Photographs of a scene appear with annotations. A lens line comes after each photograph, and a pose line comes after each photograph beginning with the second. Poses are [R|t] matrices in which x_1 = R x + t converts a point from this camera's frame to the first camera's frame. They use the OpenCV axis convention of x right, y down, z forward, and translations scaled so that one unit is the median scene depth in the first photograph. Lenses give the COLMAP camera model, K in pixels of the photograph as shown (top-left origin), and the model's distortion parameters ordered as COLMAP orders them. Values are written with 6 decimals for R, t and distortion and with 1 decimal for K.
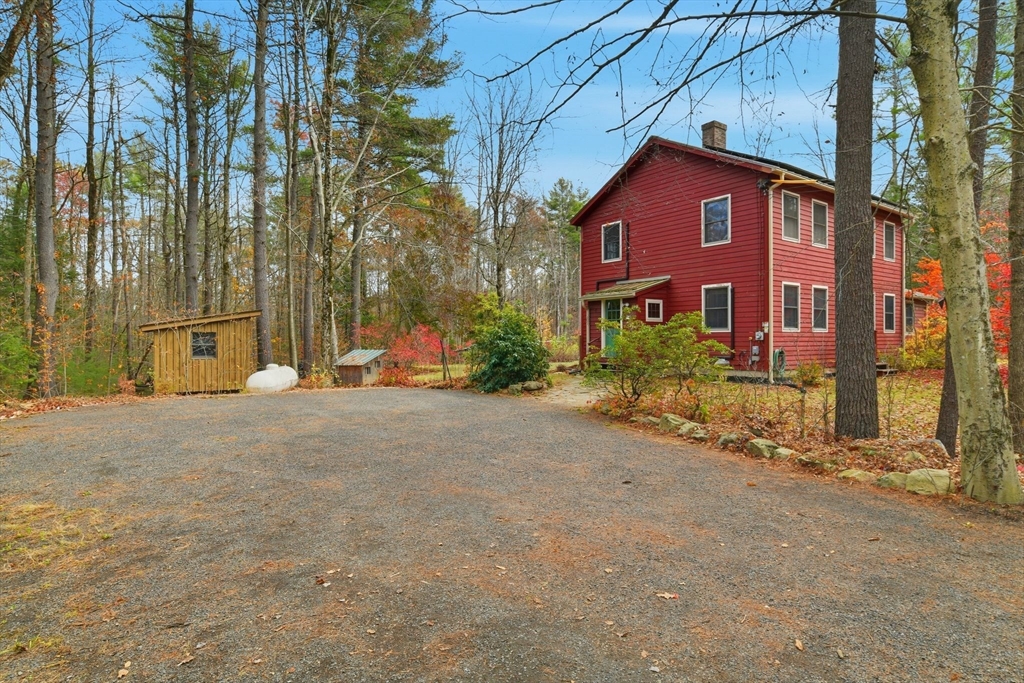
lens RADIAL K [[543.9, 0, 518.6], [0, 543.9, 340.3], [0, 0, 1]] dist [-0.011647, 0.002507]
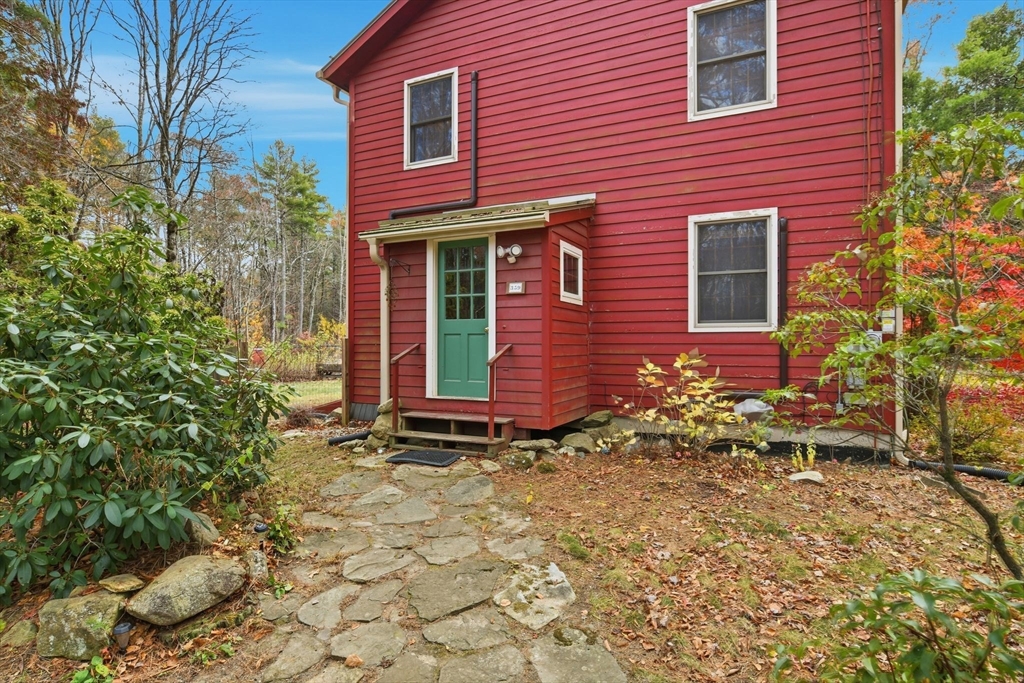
lens RADIAL K [[543.9, 0, 518.6], [0, 543.9, 340.3], [0, 0, 1]] dist [-0.011647, 0.002507]
pose [[0.876682, 0.004447, 0.481050, 0.032263], [0.000961, 0.999939, -0.010994, -0.004056], [-0.481069, 0.010100, 0.876624, 0.684144]]
